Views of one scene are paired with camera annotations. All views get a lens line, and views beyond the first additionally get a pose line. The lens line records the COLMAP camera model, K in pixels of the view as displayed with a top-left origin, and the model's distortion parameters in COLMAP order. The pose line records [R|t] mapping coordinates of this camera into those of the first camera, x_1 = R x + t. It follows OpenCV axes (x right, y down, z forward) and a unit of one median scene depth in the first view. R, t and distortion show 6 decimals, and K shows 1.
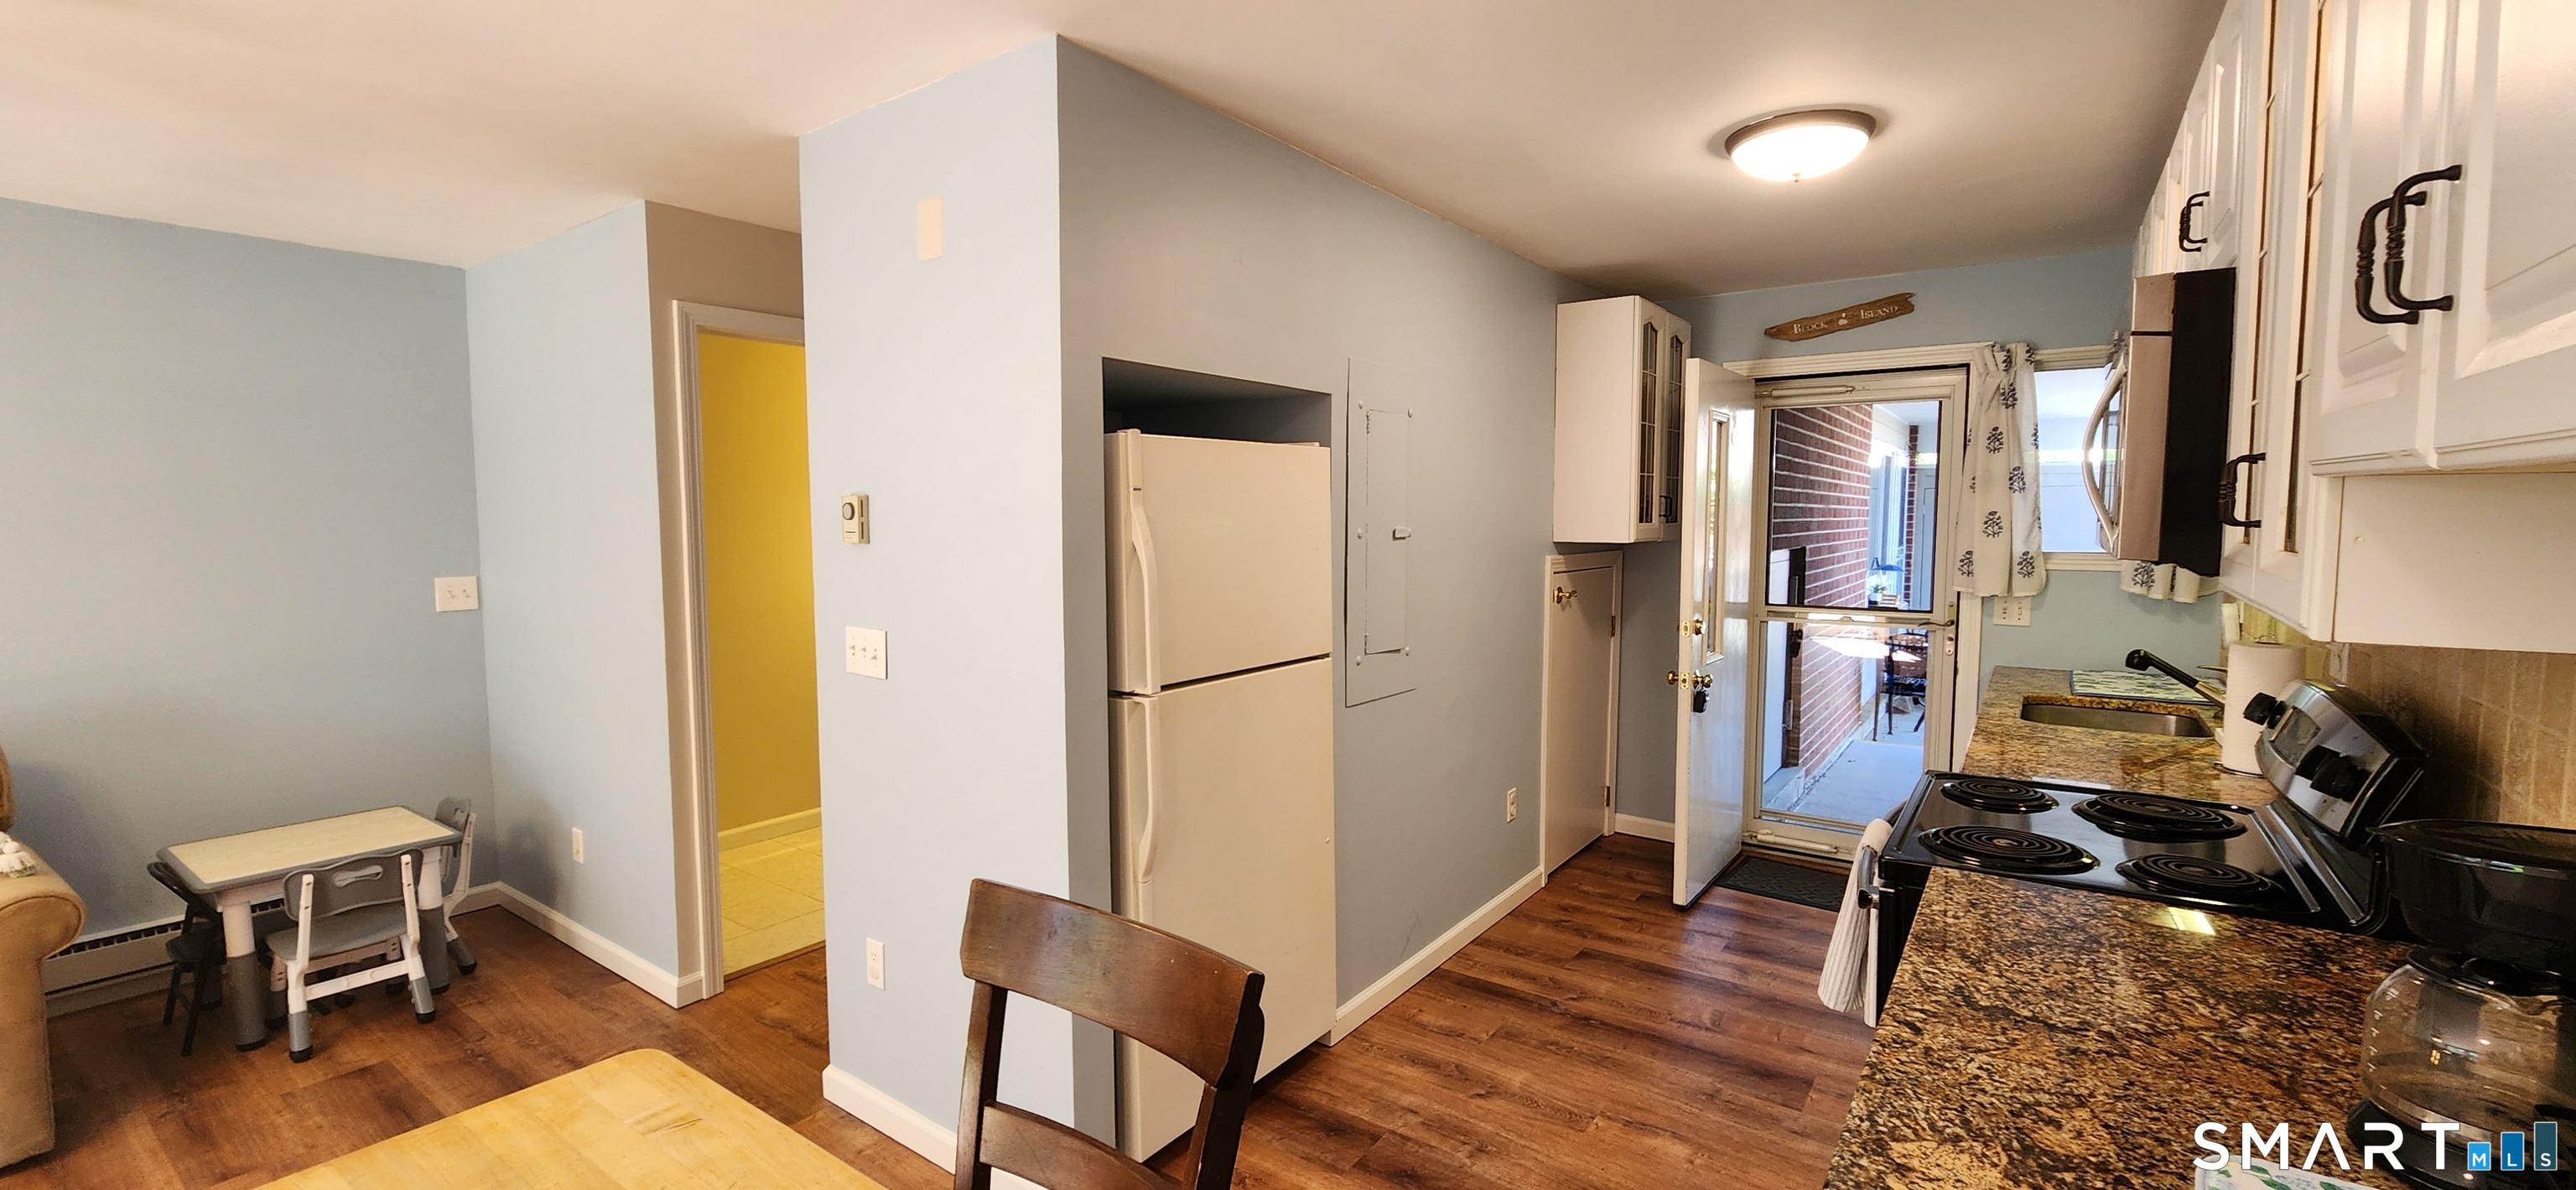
lens RADIAL K [[1053.7, 0, 1285.9], [0, 1053.7, 585.8], [0, 0, 1]] dist [0.000775, -0.000039]
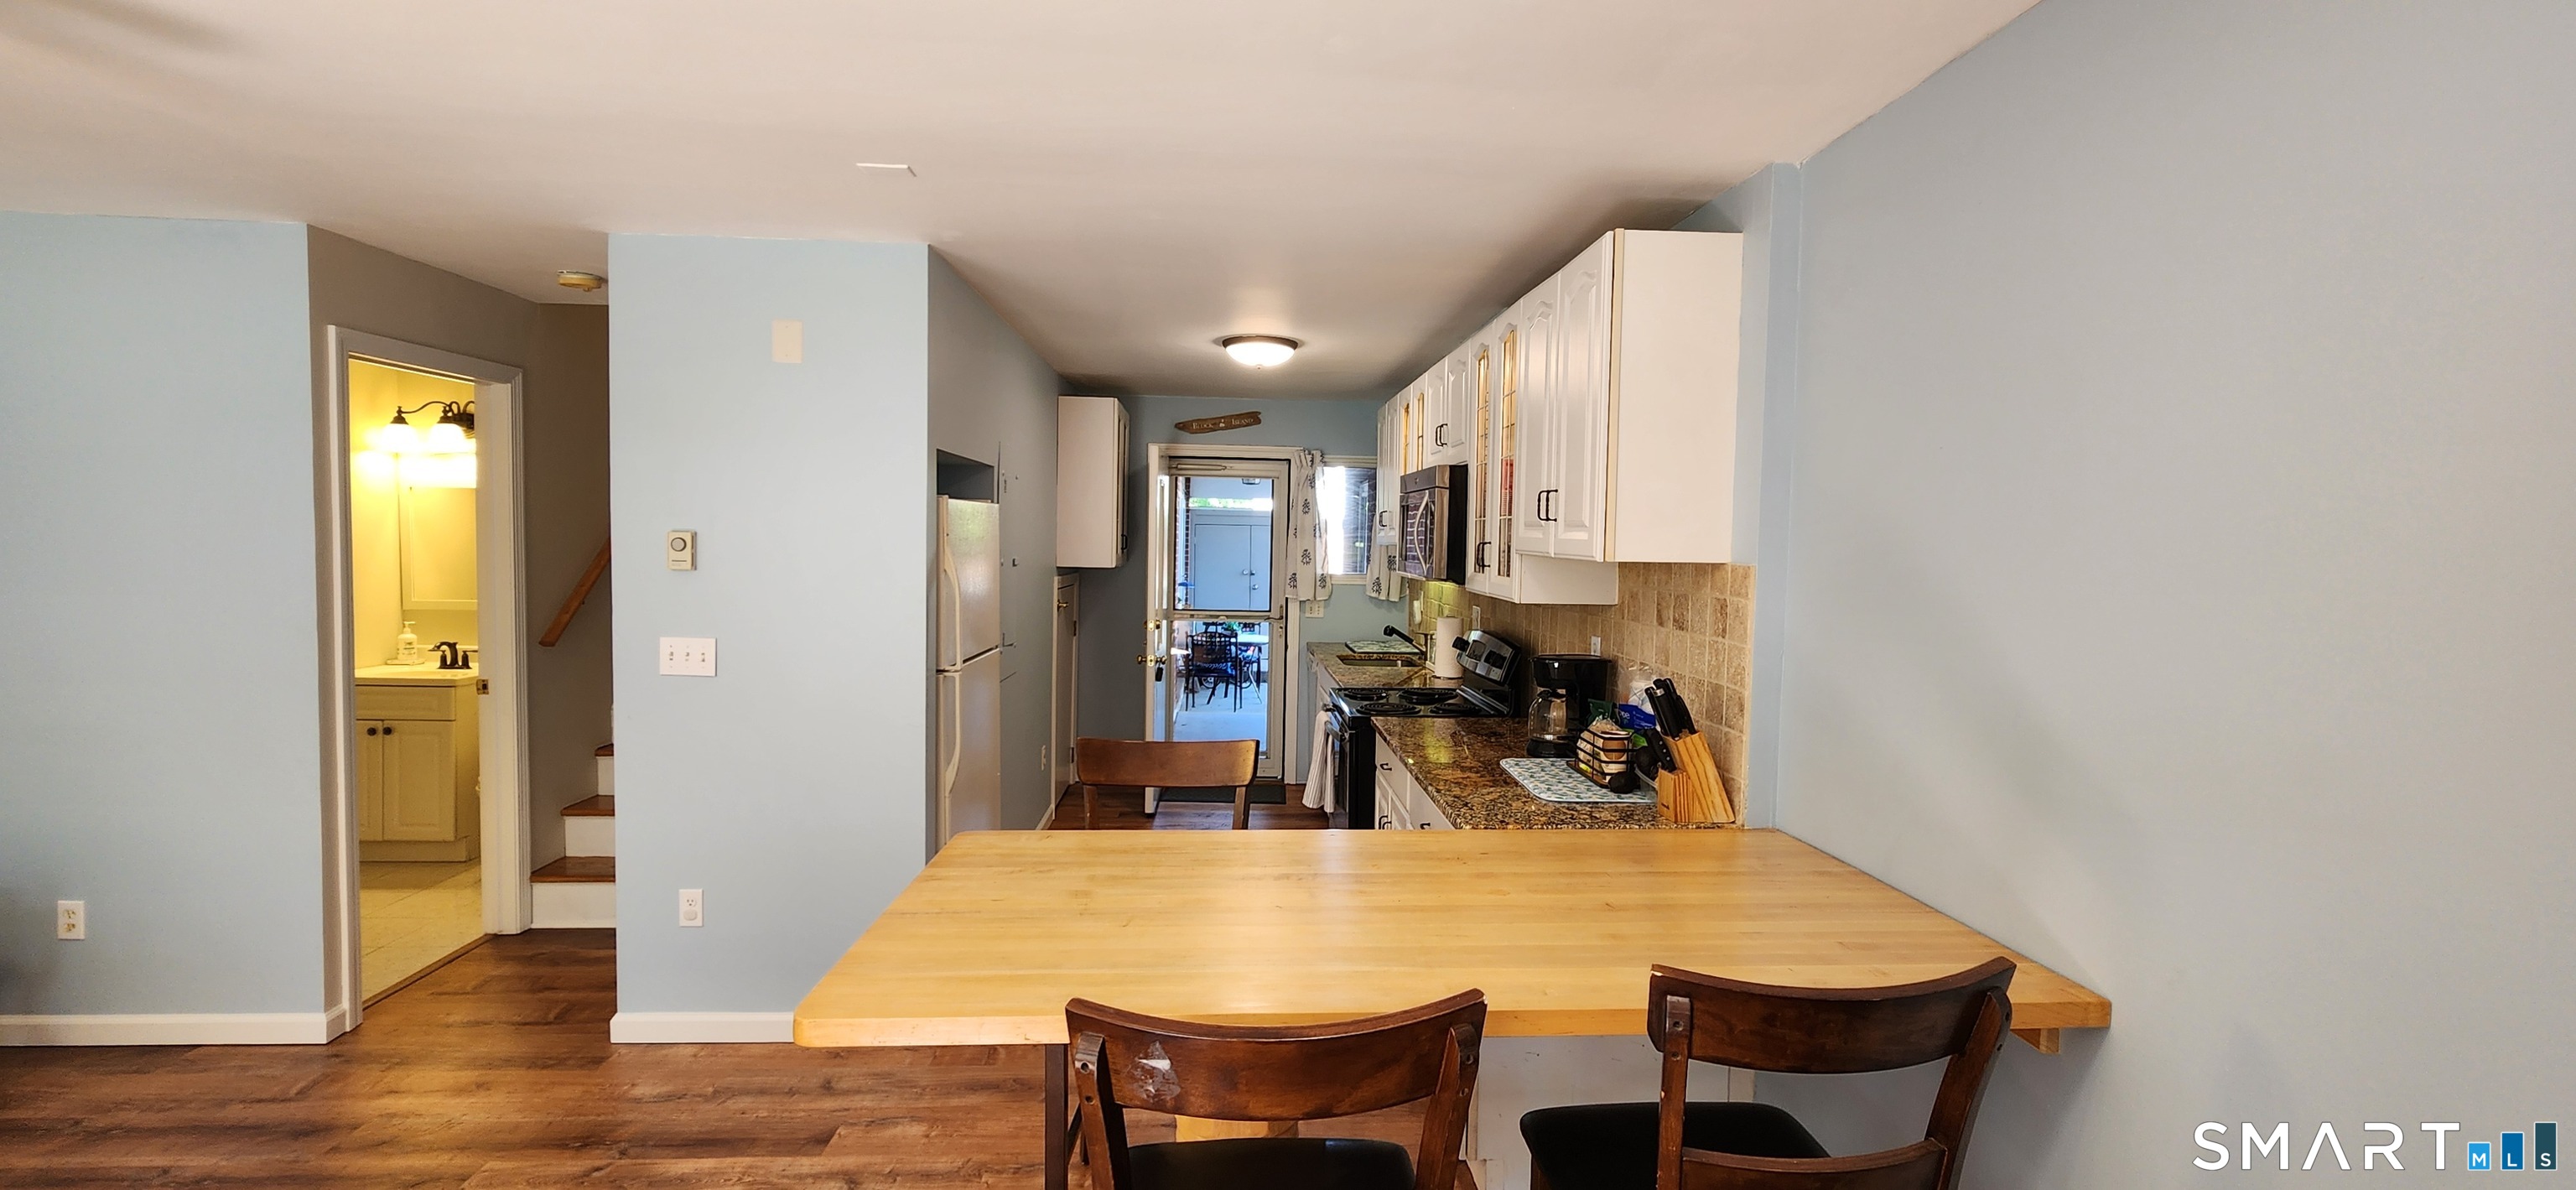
lens RADIAL K [[1057.5, 0, 1284.7], [0, 1057.5, 587.7], [0, 0, 1]] dist [-0.000103, 0.000396]
pose [[0.773806, -0.010732, 0.633331, -0.418844], [0.021213, 0.999735, -0.008977, 0.004804], [-0.633067, 0.020382, 0.773829, -0.274754]]
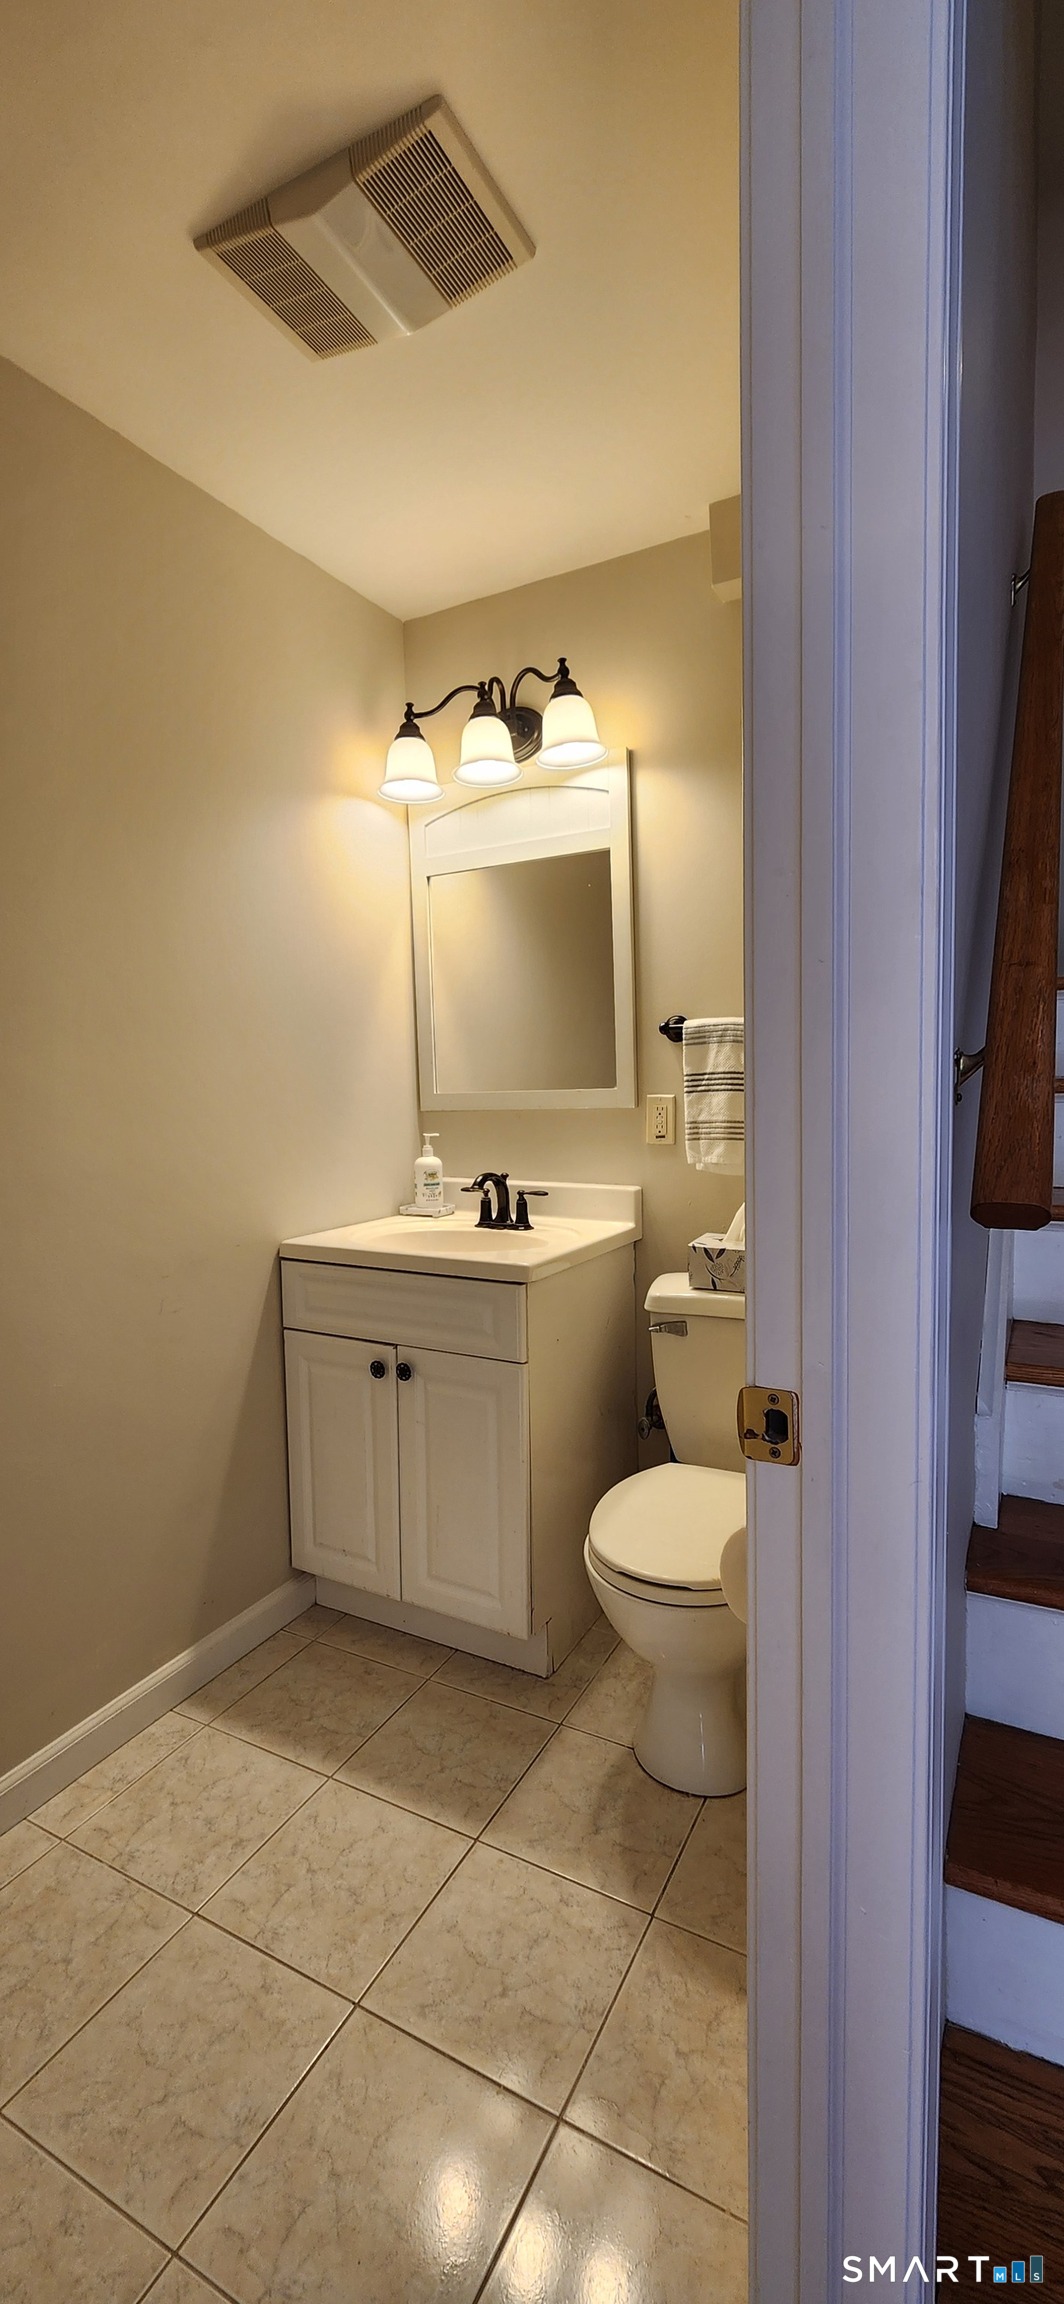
lens RADIAL K [[940.8, 0, 532.0], [0, 940.8, 1152.0], [0, 0, 1]] dist [-0.001462, -0.000033]
pose [[0.991423, -0.028610, 0.127523, -0.441783], [0.027050, 0.999537, 0.013953, 0.017723], [-0.127863, -0.010384, 0.991738, 0.826901]]
